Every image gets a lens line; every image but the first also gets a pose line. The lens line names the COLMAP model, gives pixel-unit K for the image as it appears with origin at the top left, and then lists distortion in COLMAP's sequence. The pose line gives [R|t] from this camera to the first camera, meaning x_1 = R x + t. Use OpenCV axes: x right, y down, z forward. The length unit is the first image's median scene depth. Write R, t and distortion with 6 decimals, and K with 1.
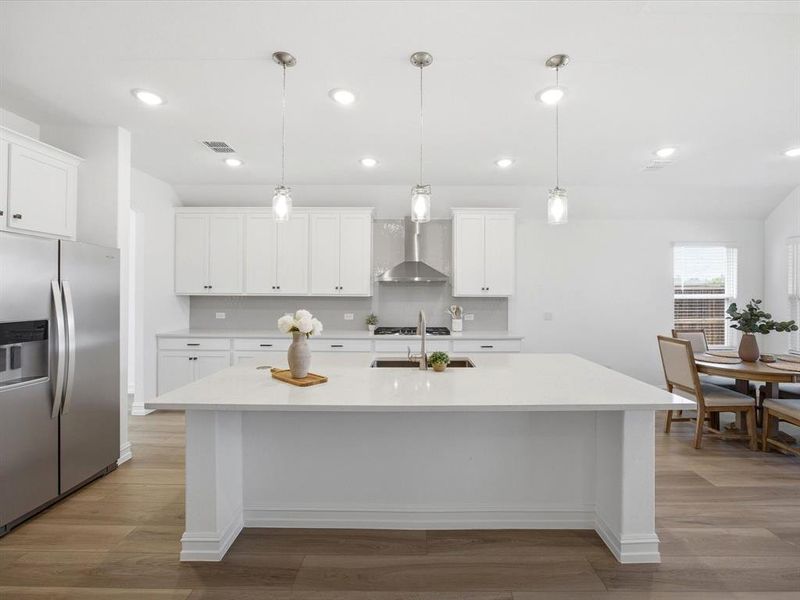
lens RADIAL K [[350.6, 0, 408.8], [0, 350.6, 291.7], [0, 0, 1]] dist [-0.009270, 0.000258]
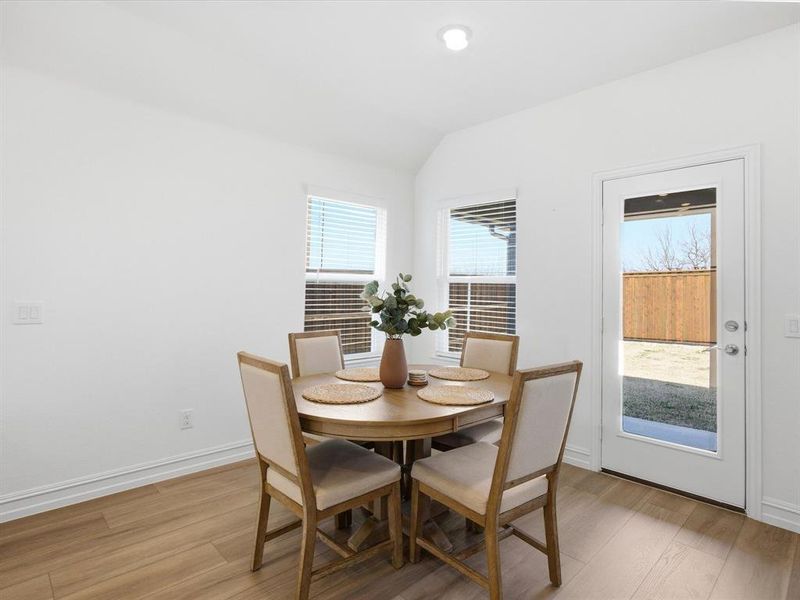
lens RADIAL K [[454.6, 0, 395.1], [0, 454.6, 280.9], [0, 0, 1]] dist [-0.000537, 0.000845]
pose [[0.721950, 0.021765, 0.691603, 0.475019], [-0.016666, 0.999762, -0.014065, 0.042783], [-0.691744, -0.001372, 0.722141, 0.474705]]
